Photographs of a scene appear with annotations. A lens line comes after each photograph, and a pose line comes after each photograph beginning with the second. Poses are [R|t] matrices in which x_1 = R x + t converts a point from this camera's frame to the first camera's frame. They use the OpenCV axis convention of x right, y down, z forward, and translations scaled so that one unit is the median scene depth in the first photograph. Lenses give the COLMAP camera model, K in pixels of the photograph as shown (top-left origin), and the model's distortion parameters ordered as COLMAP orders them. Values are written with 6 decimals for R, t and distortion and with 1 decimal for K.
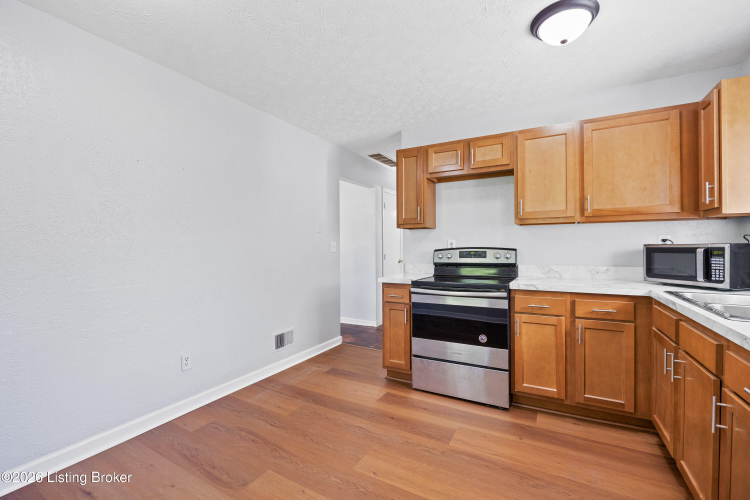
lens RADIAL K [[320.0, 0, 378.3], [0, 320.0, 248.7], [0, 0, 1]] dist [-0.022428, 0.002479]
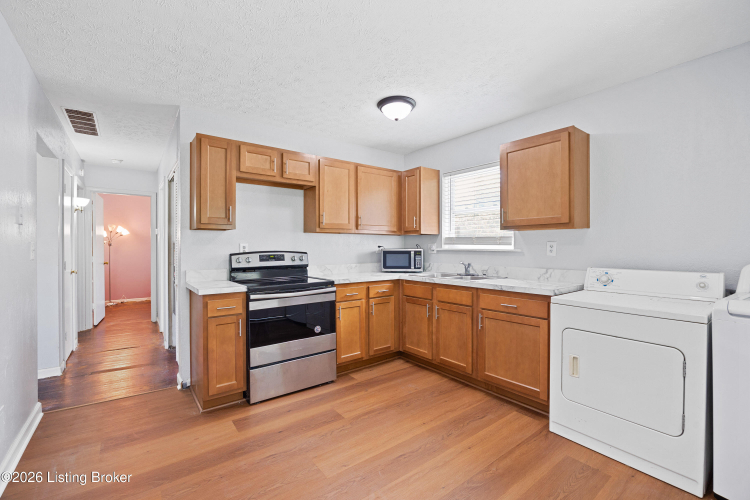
lens RADIAL K [[320.0, 0, 373.9], [0, 320.0, 248.7], [0, 0, 1]] dist [-0.022428, 0.002479]
pose [[0.406361, 0.005522, 0.913696, -0.683872], [0.007018, 0.999933, -0.009164, -0.000117], [-0.913685, 0.010136, 0.406296, 0.348010]]
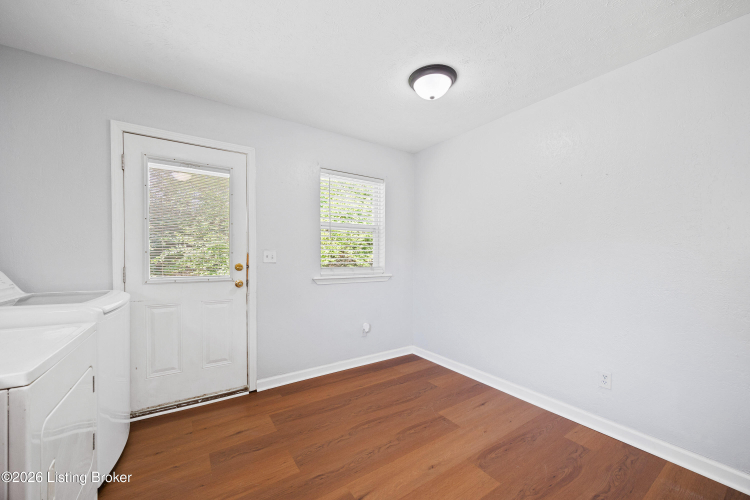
lens RADIAL K [[291.1, 0, 375.1], [0, 291.1, 261.9], [0, 0, 1]] dist [-0.002030, 0.000400]
pose [[-0.458222, 0.025031, -0.888485, 0.455668], [-0.007709, 0.999454, 0.032133, -0.009943], [0.888804, 0.021573, -0.457779, 0.779500]]
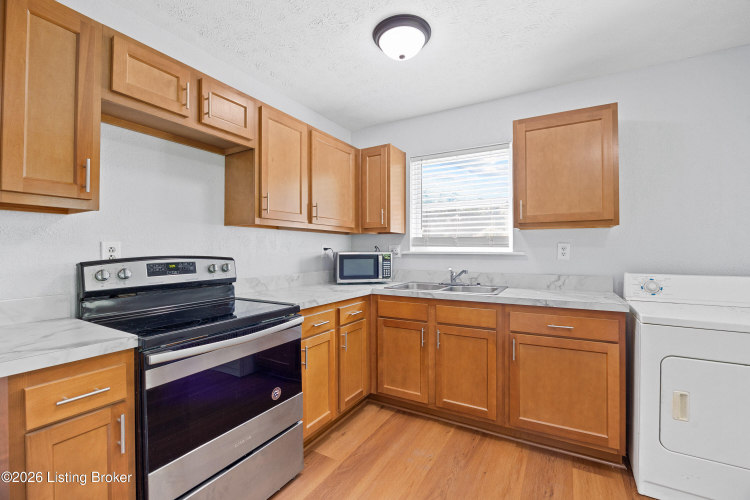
lens RADIAL K [[320.0, 0, 374.3], [0, 320.0, 248.2], [0, 0, 1]] dist [-0.022428, 0.002479]
pose [[0.029459, 0.016709, 0.999426, -0.344108], [0.012053, 0.999782, -0.017070, -0.006041], [-0.999493, 0.012549, 0.029251, 0.804332]]
